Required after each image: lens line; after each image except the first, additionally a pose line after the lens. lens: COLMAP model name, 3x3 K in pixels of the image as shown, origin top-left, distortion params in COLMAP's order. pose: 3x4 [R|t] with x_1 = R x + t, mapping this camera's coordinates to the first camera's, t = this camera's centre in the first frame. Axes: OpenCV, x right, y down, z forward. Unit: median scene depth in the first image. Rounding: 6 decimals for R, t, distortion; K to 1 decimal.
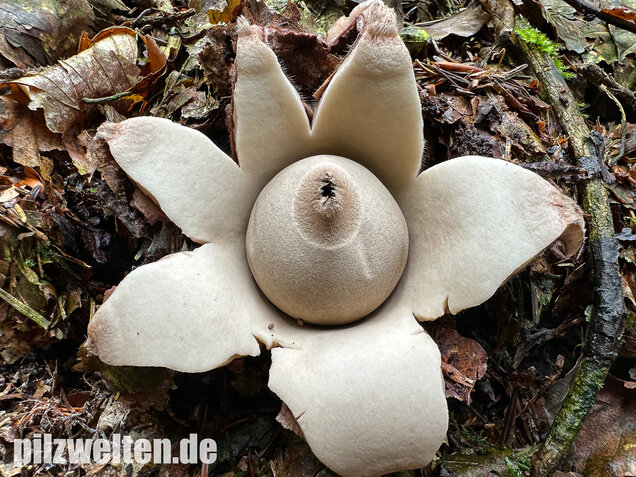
lens RADIAL K [[452.8, 0, 318.0], [0, 452.8, 238.5], [0, 0, 1]] dist [-0.009115, -0.001215]
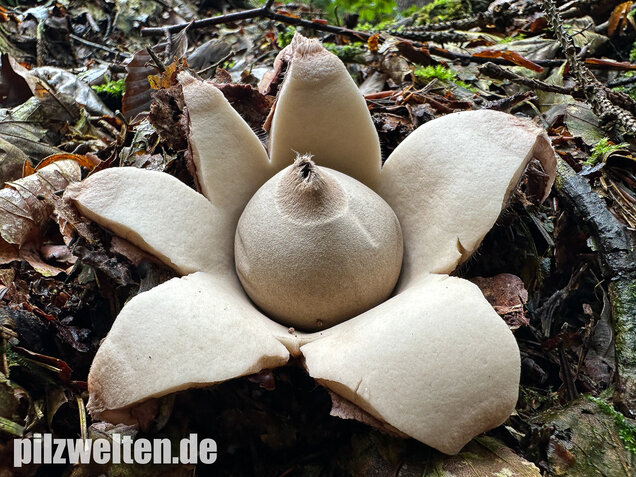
lens RADIAL K [[455.5, 0, 300.2], [0, 455.5, 272.3], [0, 0, 1]] dist [-0.001658, -0.006865]
pose [[0.954022, -0.275094, 0.119018, -0.157537], [0.298088, 0.912362, -0.280604, 0.338166], [-0.031395, 0.303181, 0.952416, 0.096150]]
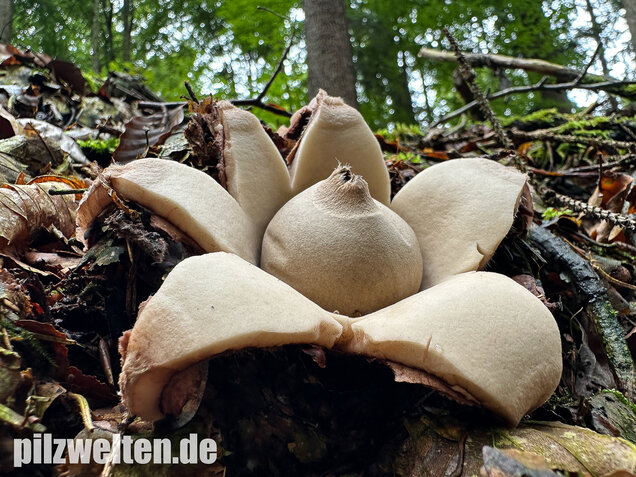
lens RADIAL K [[452.8, 0, 318.0], [0, 452.8, 238.5], [0, 0, 1]] dist [-0.009115, -0.001215]
pose [[0.909106, -0.124664, 0.397472, -0.459643], [0.331207, 0.795010, -0.508194, 0.503505], [-0.252641, 0.593648, 0.764038, 0.228579]]
